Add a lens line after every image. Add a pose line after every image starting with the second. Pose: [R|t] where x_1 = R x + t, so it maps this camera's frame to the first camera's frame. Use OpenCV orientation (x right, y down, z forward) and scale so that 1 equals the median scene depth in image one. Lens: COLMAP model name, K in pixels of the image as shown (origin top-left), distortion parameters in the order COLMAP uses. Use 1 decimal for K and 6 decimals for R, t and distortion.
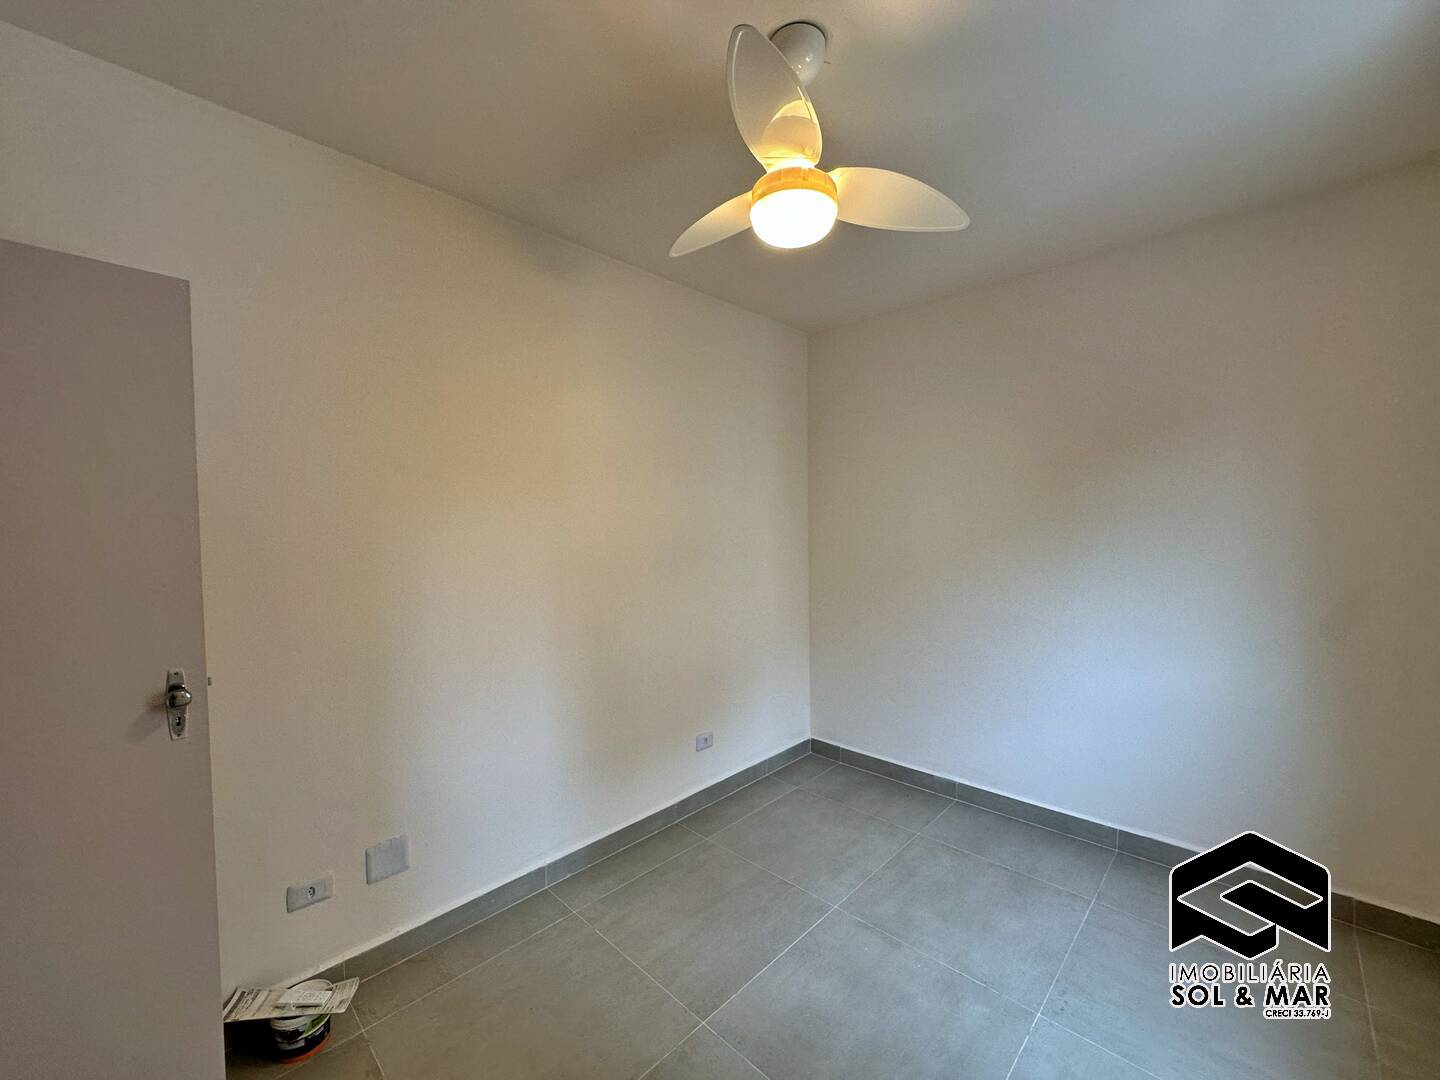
lens RADIAL K [[572.5, 0, 720.0], [0, 572.5, 540.0], [0, 0, 1]] dist [-0.001828, -0.000158]
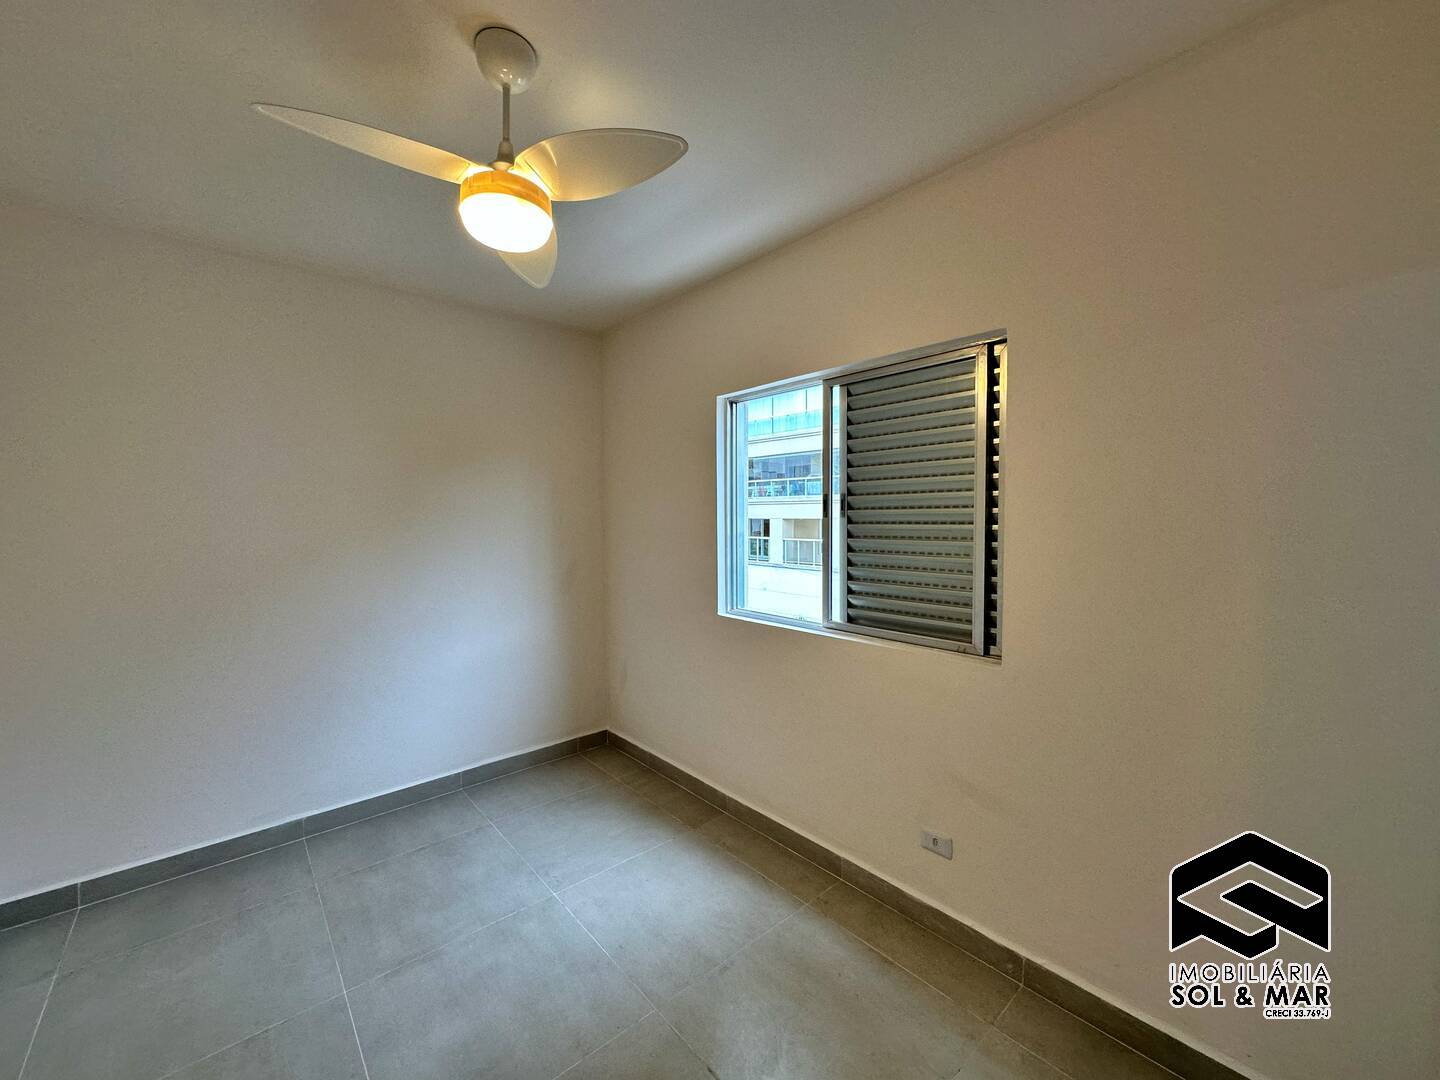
lens RADIAL K [[572.5, 0, 720.0], [0, 572.5, 540.0], [0, 0, 1]] dist [-0.001828, -0.000158]
pose [[0.086805, -0.037888, 0.995505, -0.560437], [0.034806, 0.998782, 0.034978, -0.023813], [-0.995617, 0.031613, 0.088018, 0.372267]]
